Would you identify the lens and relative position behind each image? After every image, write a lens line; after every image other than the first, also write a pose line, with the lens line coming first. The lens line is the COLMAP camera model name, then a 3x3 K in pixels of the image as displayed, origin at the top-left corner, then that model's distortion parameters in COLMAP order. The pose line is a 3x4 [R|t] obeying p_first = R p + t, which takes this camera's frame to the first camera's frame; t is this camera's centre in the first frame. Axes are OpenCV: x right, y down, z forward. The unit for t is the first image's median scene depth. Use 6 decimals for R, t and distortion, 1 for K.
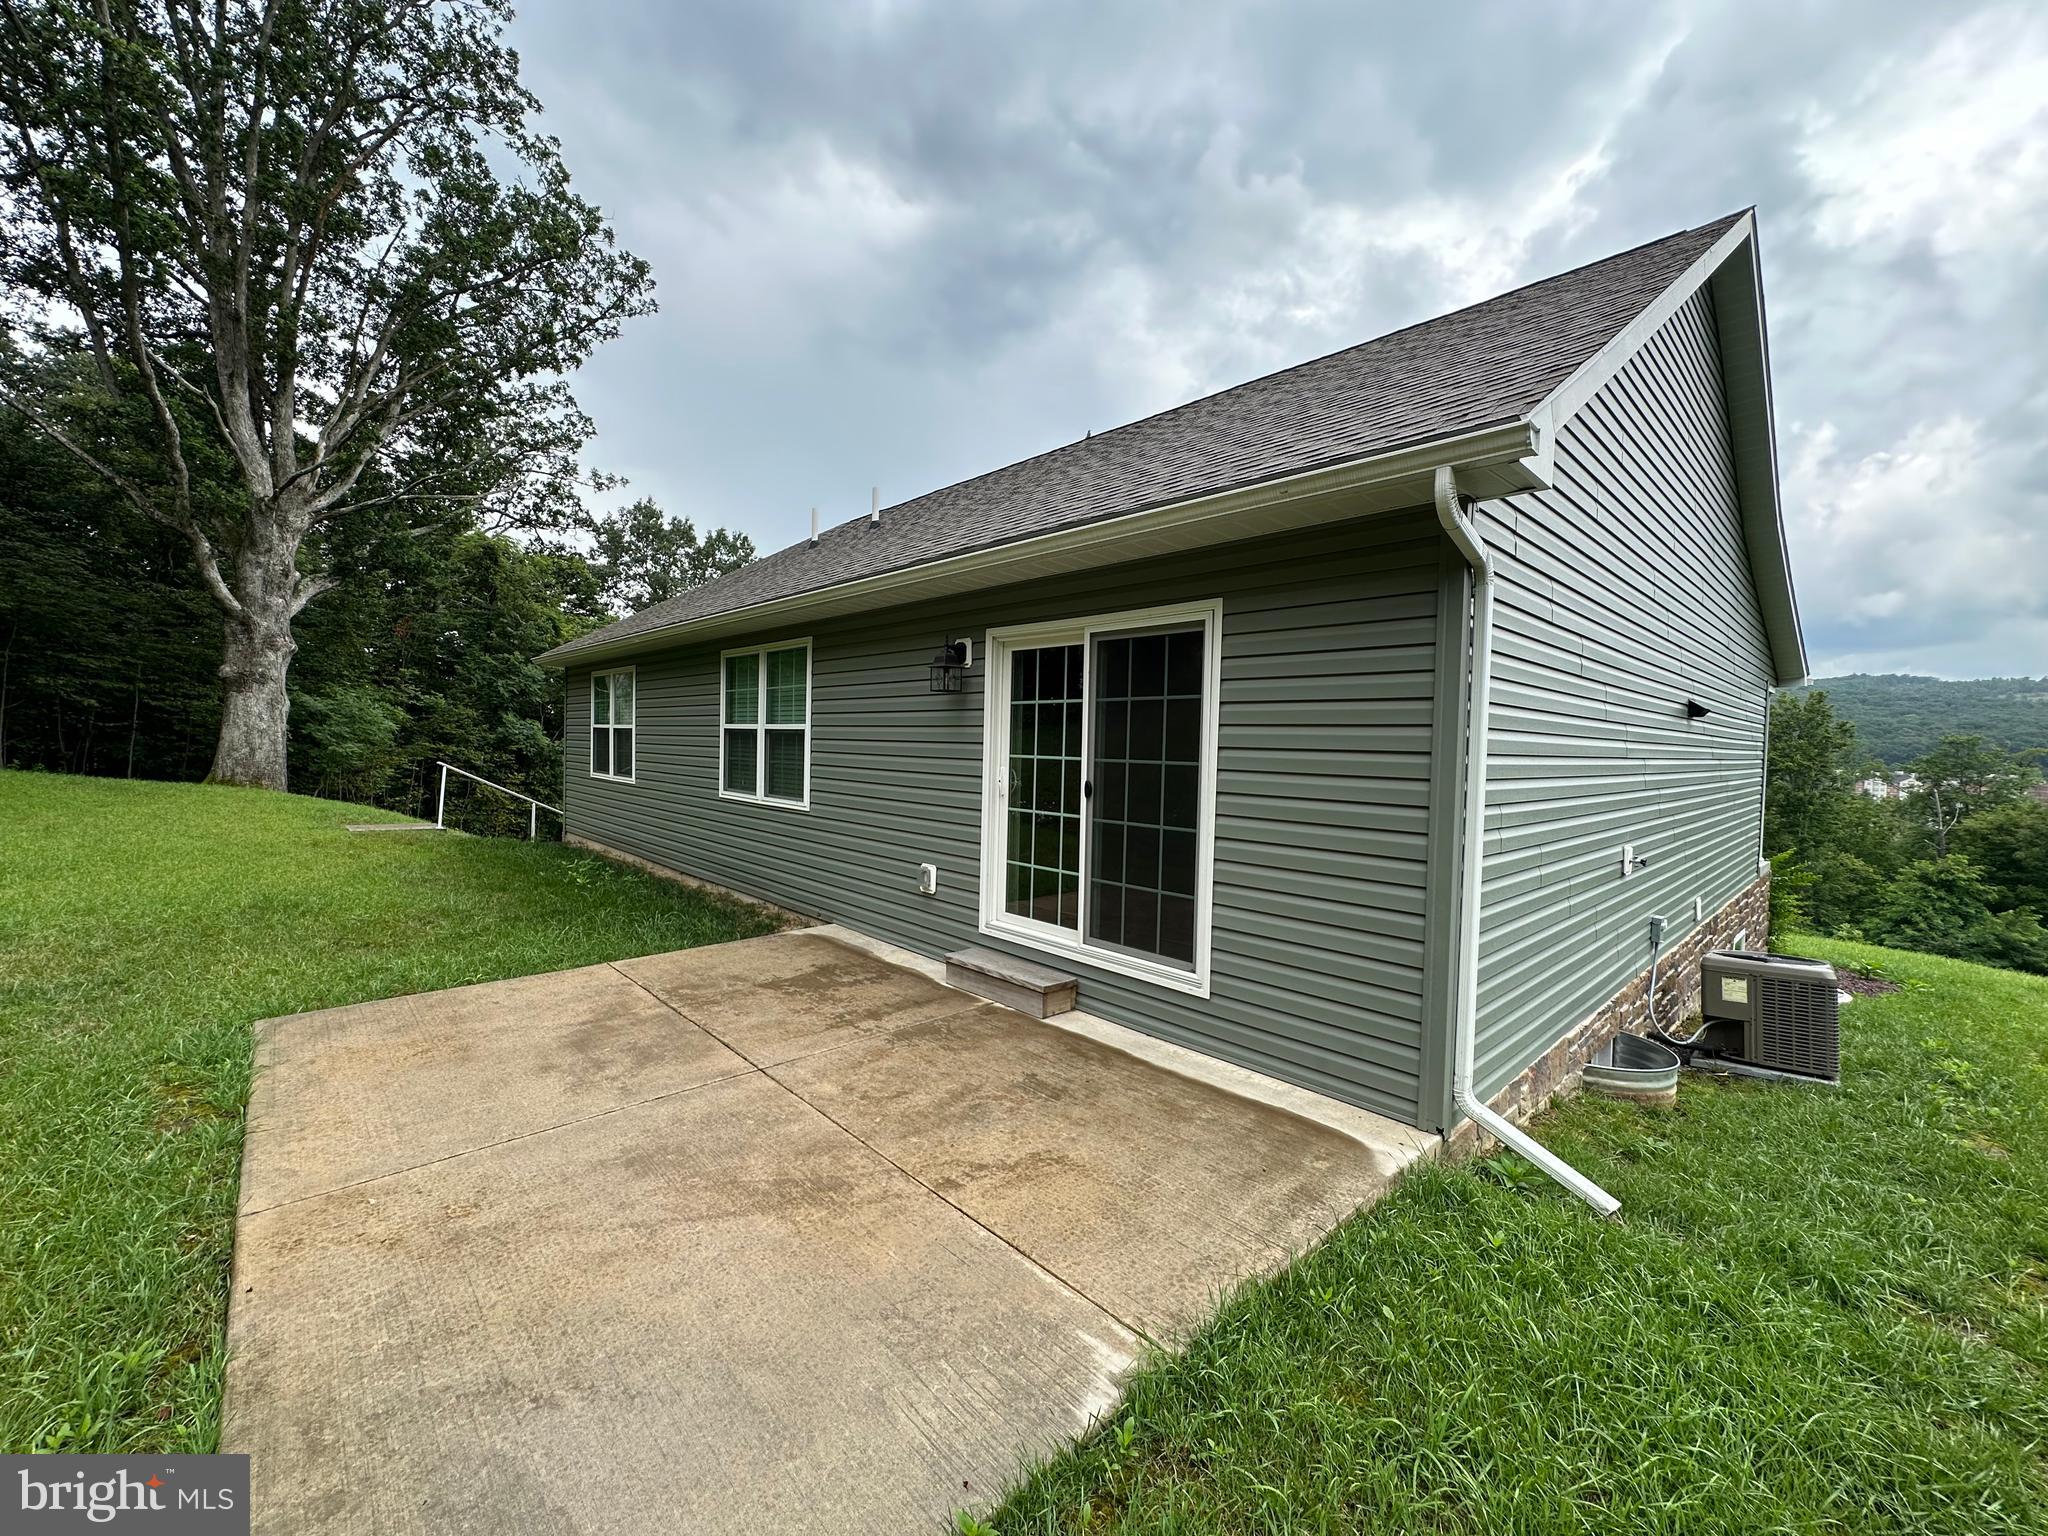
lens RADIAL K [[815.1, 0, 1024.0], [0, 815.1, 768.0], [0, 0, 1]] dist [-0.000375, 0.000337]
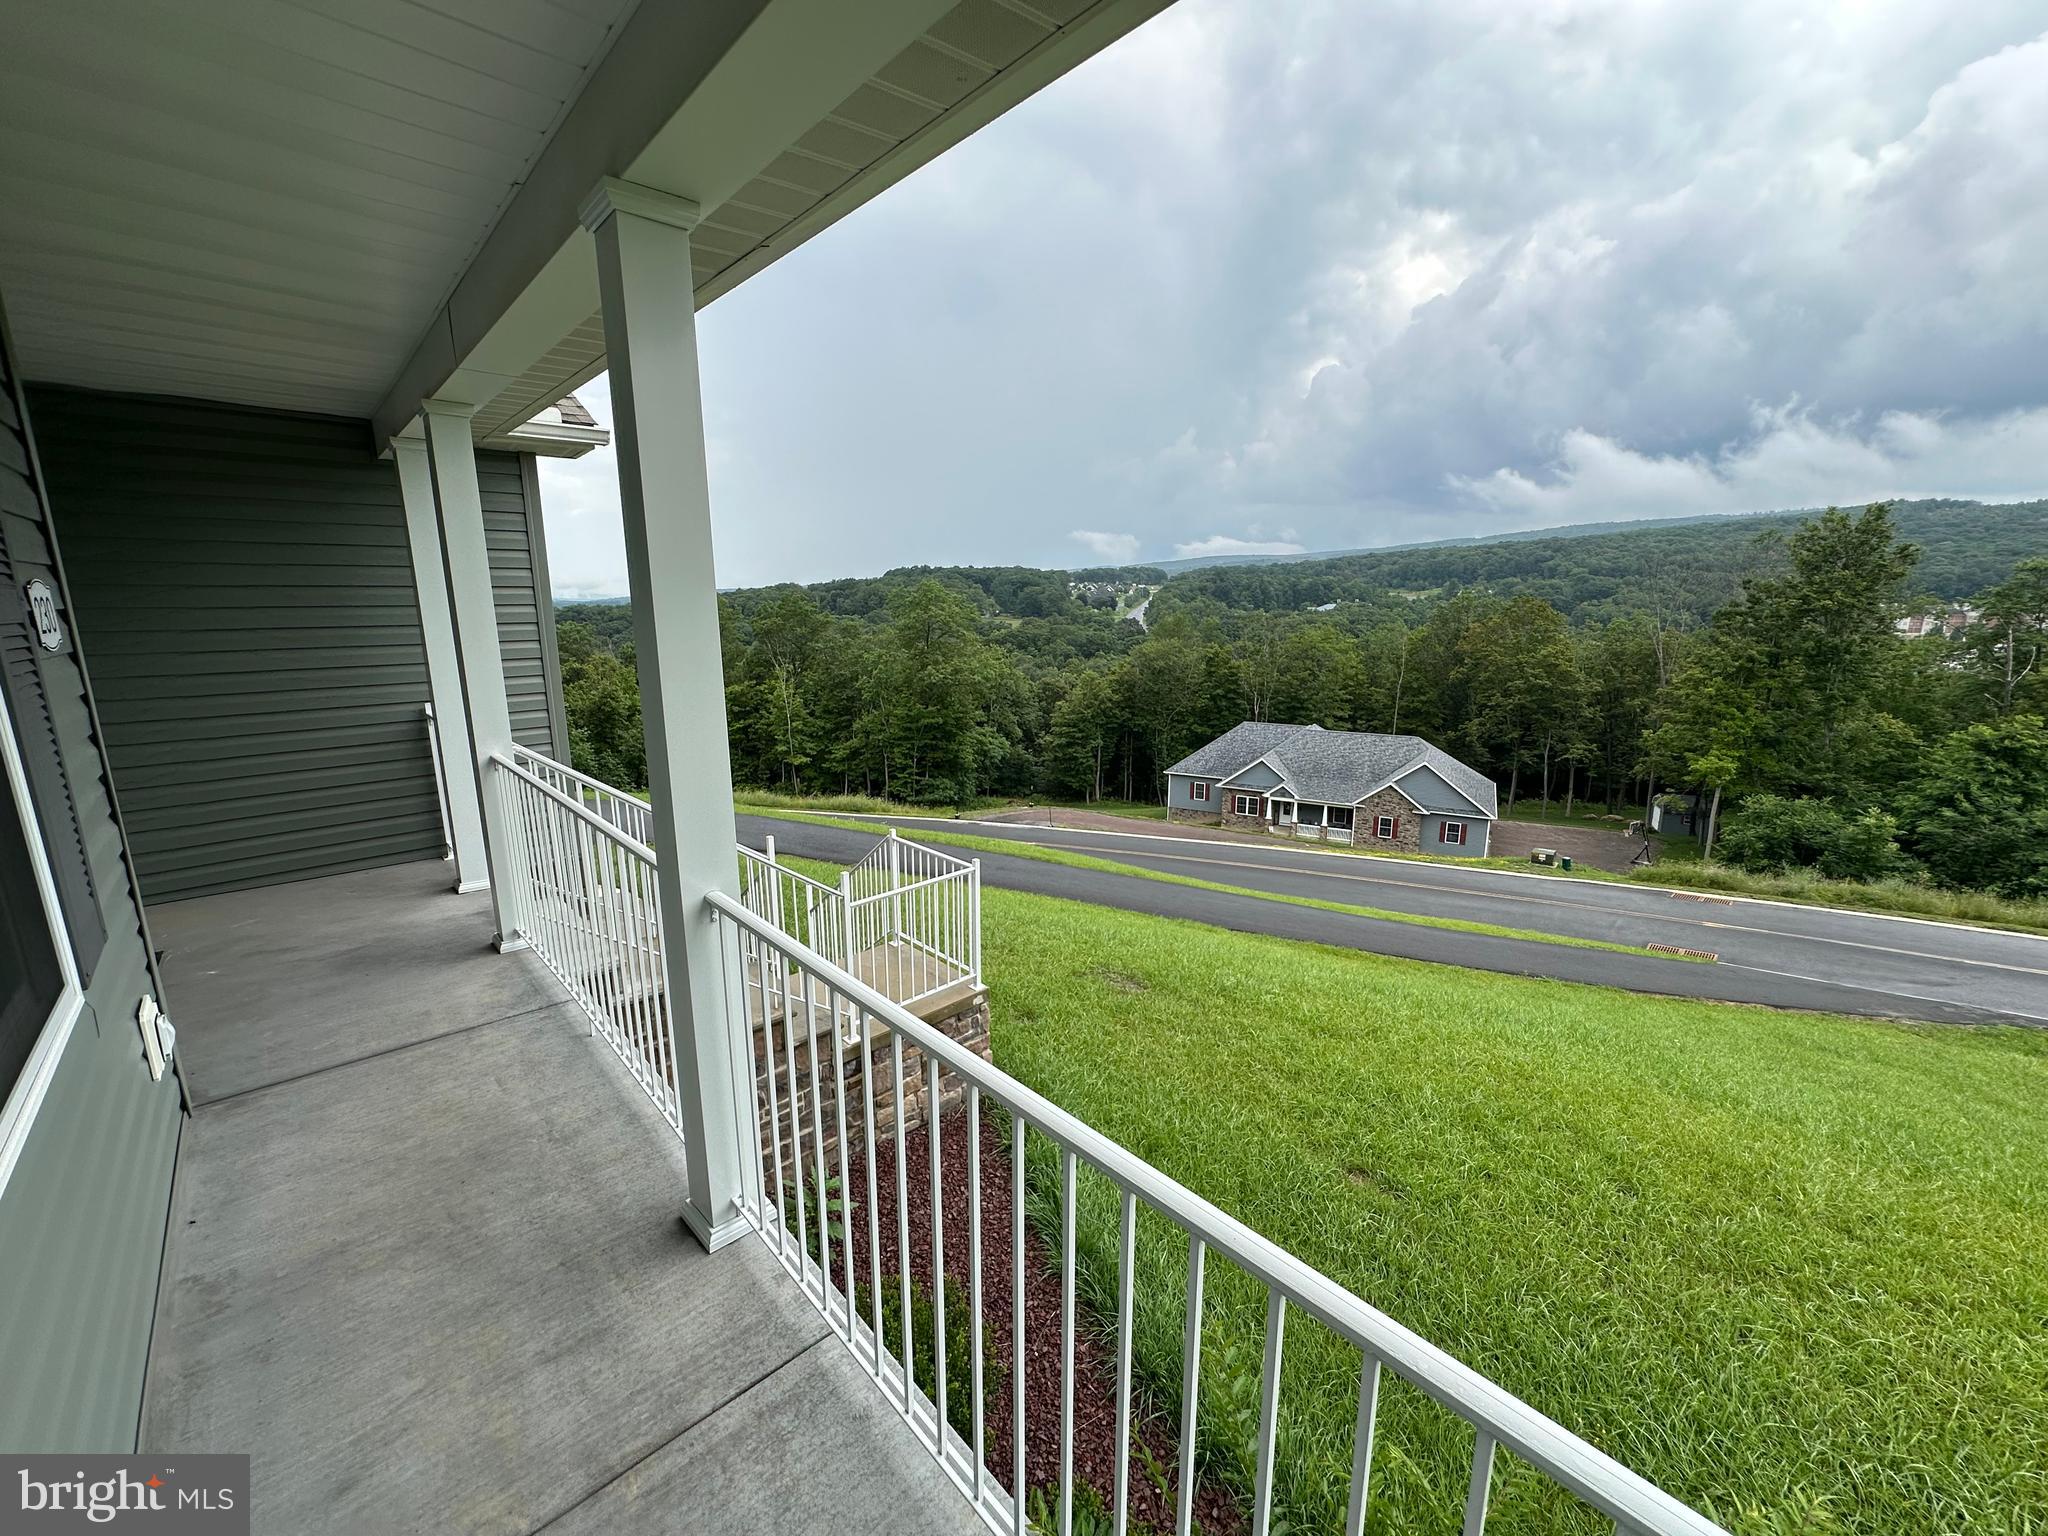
lens RADIAL K [[815.1, 0, 1024.0], [0, 815.1, 768.0], [0, 0, 1]] dist [-0.000375, 0.000337]
pose [[0.999638, -0.025912, -0.007232, 0.158405], [0.026776, 0.984358, 0.174131, -0.004502], [0.002607, -0.174262, 0.984696, 0.187229]]
